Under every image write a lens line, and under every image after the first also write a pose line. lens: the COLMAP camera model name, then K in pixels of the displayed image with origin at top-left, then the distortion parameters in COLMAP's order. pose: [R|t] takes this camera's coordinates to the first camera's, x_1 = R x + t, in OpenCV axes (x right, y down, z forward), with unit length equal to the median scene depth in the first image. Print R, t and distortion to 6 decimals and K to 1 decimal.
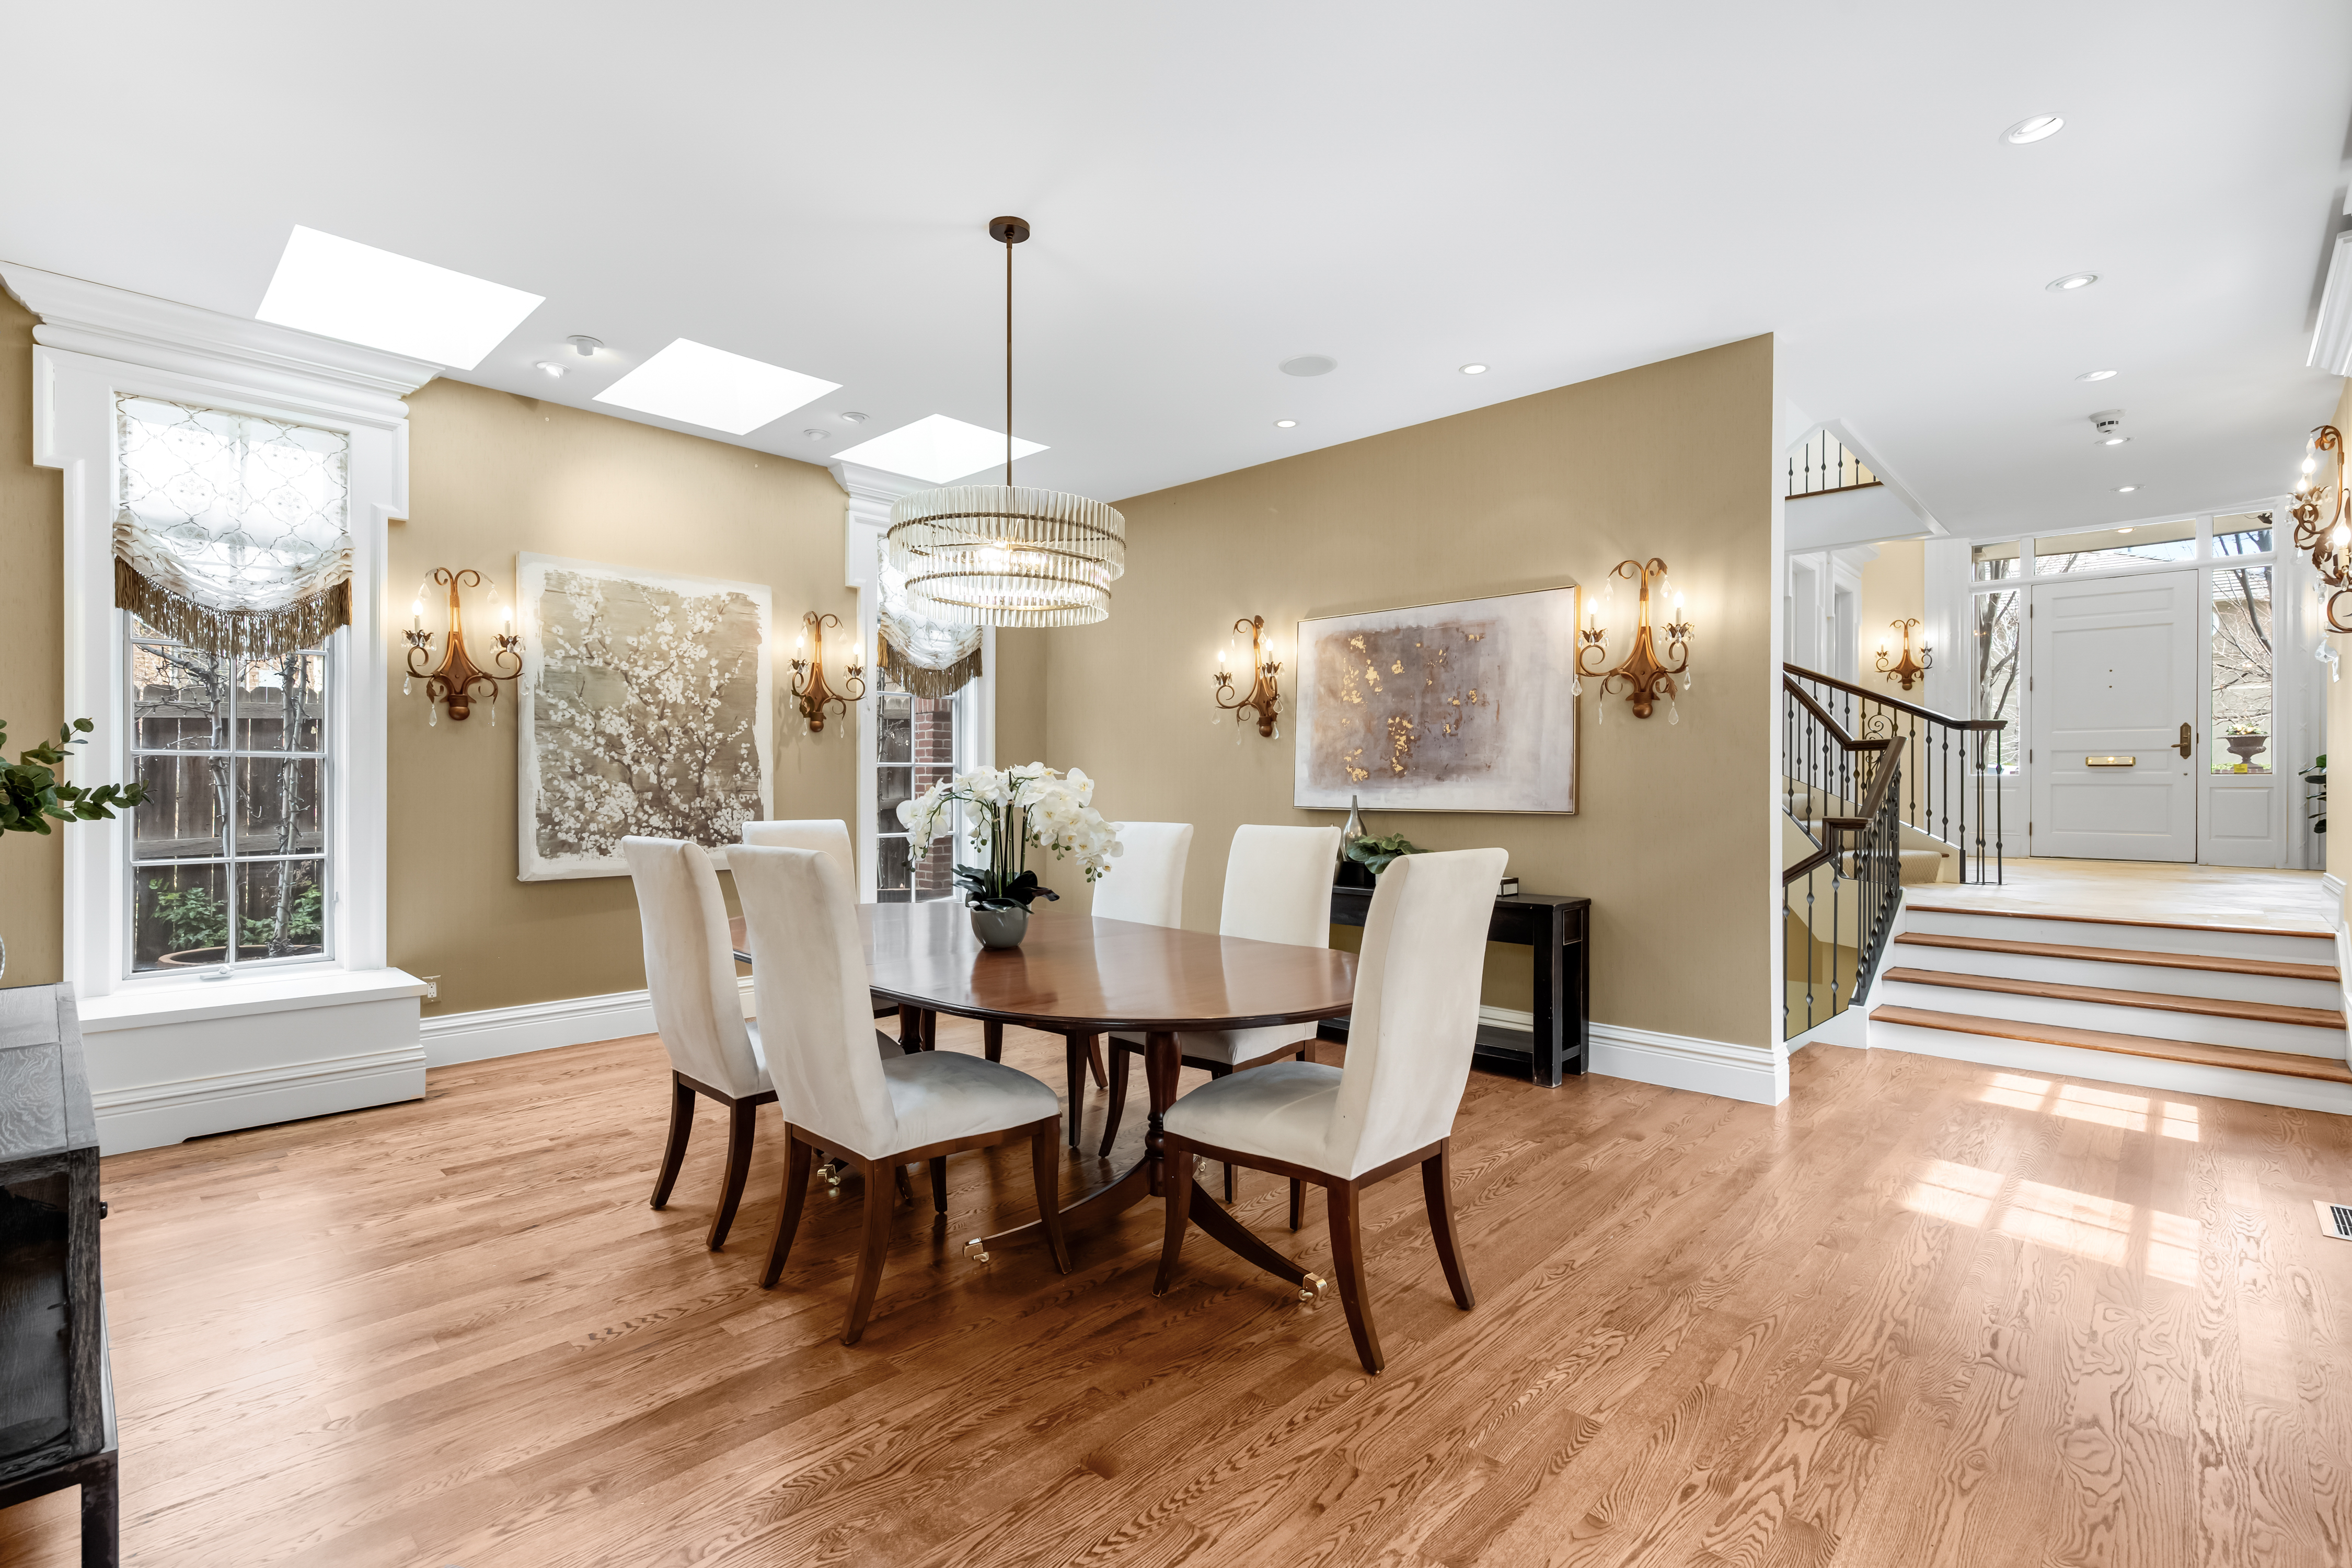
lens RADIAL K [[1078.7, 0, 1171.2], [0, 1078.7, 777.0], [0, 0, 1]] dist [0.008344, 0.000735]
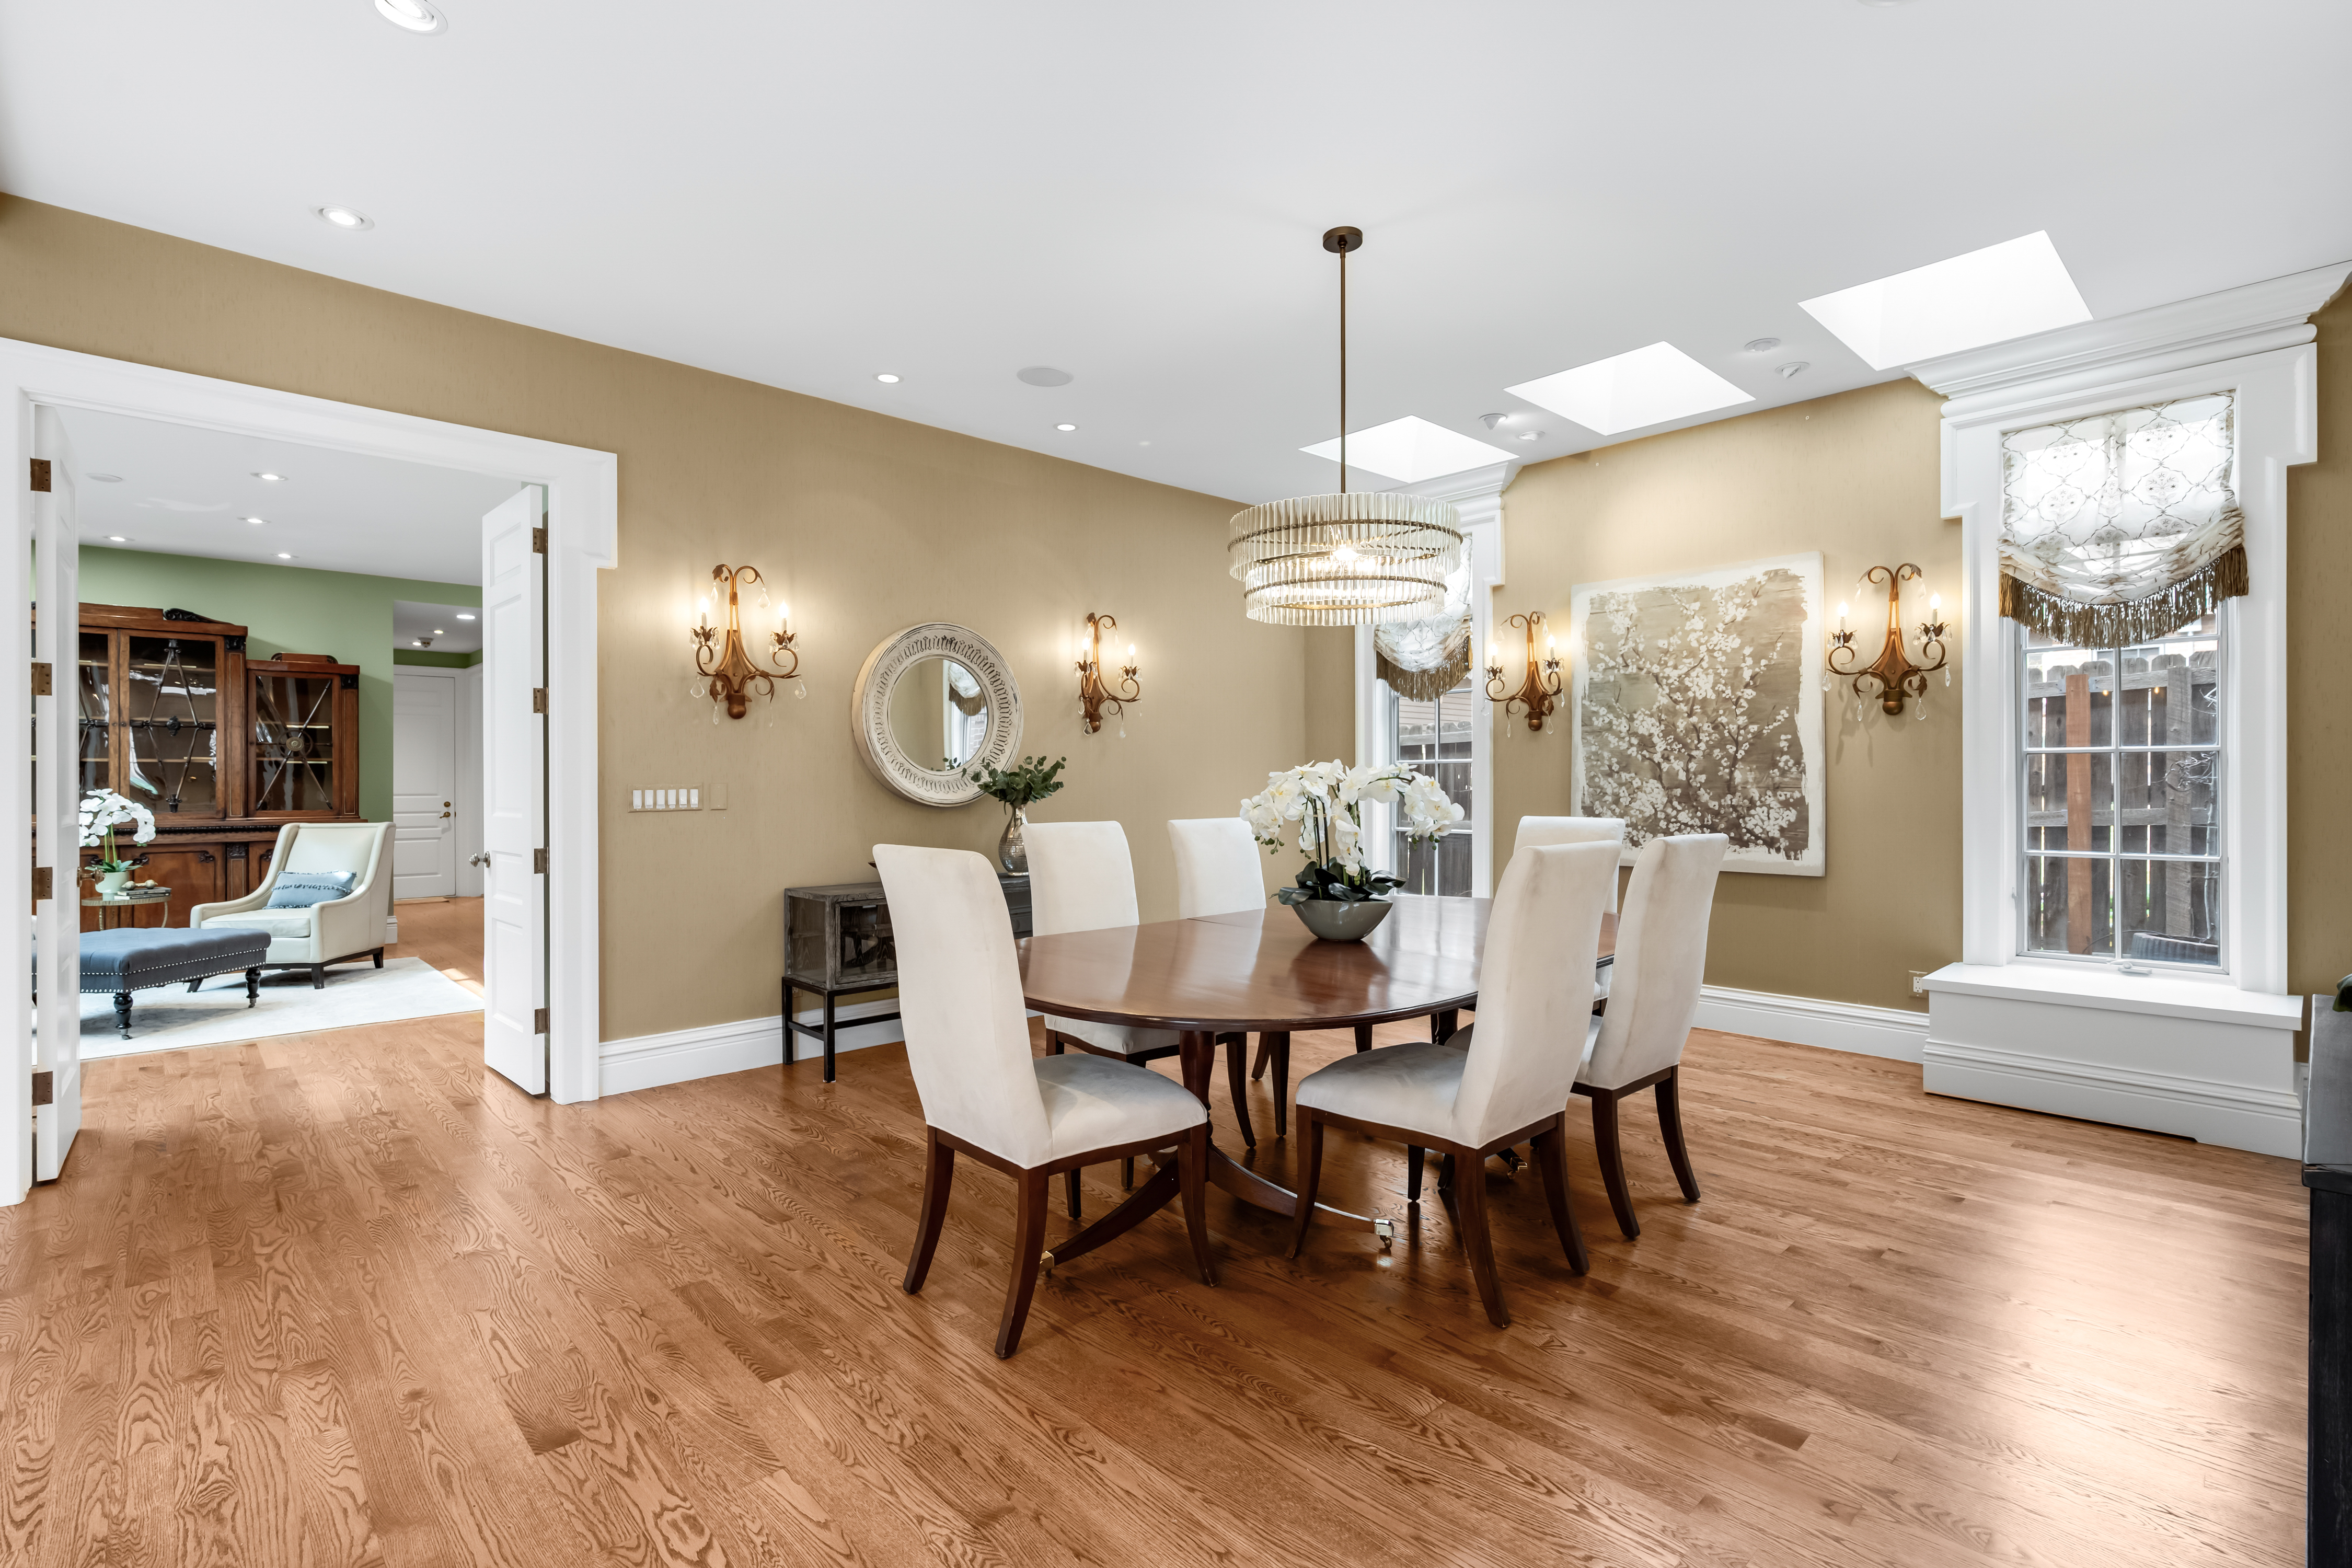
lens RADIAL K [[1078.7, 0, 1172.8], [0, 1078.7, 789.8], [0, 0, 1]] dist [0.008344, 0.000735]
pose [[-0.056982, 0.005744, -0.998359, 0.556649], [0.008224, 0.999952, 0.005284, 0.005760], [0.998341, -0.007909, -0.057026, 0.568758]]
